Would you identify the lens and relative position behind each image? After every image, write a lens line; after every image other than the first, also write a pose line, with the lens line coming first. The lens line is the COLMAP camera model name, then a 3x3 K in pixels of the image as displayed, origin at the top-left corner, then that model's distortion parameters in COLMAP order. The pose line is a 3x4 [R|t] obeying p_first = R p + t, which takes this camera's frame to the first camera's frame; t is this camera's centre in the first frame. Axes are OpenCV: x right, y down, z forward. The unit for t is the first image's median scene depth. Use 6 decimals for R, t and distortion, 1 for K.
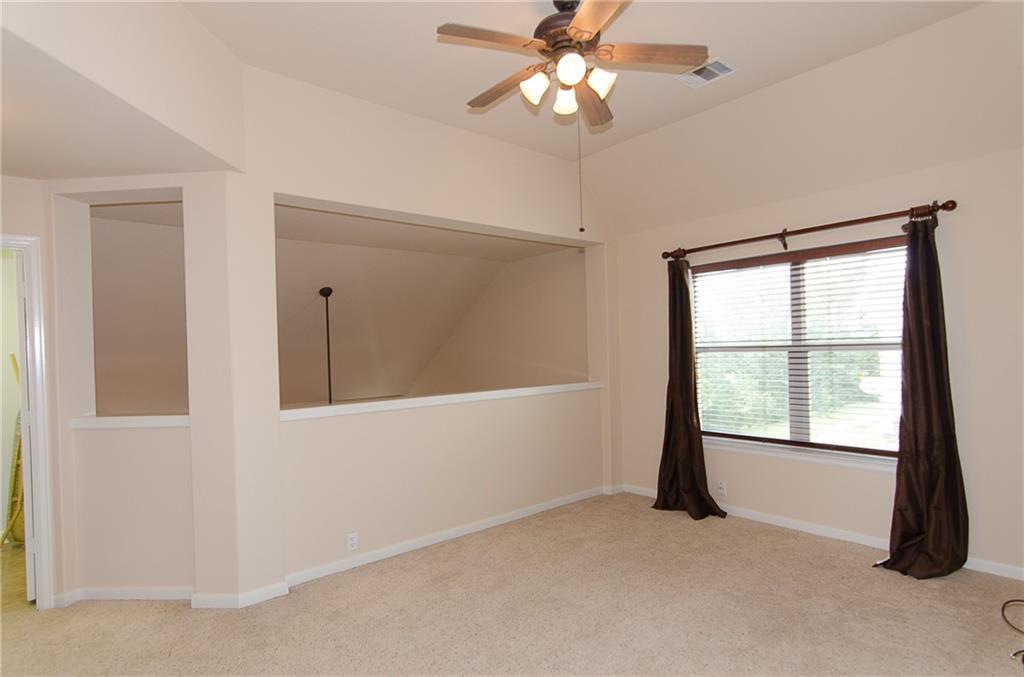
lens RADIAL K [[562.0, 0, 512.0], [0, 562.0, 338.5], [0, 0, 1]] dist [0.000036, 0.000156]
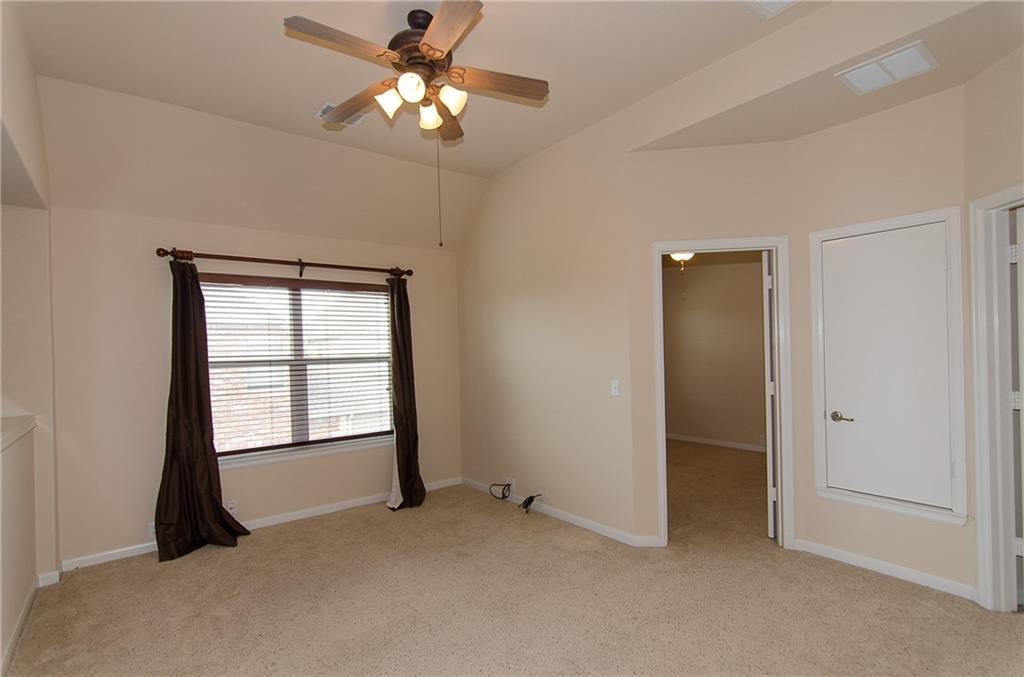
lens RADIAL K [[496.8, 0, 513.0], [0, 496.8, 349.0], [0, 0, 1]] dist [-0.002036, 0.000358]
pose [[0.017060, 0.028377, 0.999452, -0.517775], [0.004712, 0.999584, -0.028461, 0.021292], [-0.999843, 0.005195, 0.016920, 0.540031]]
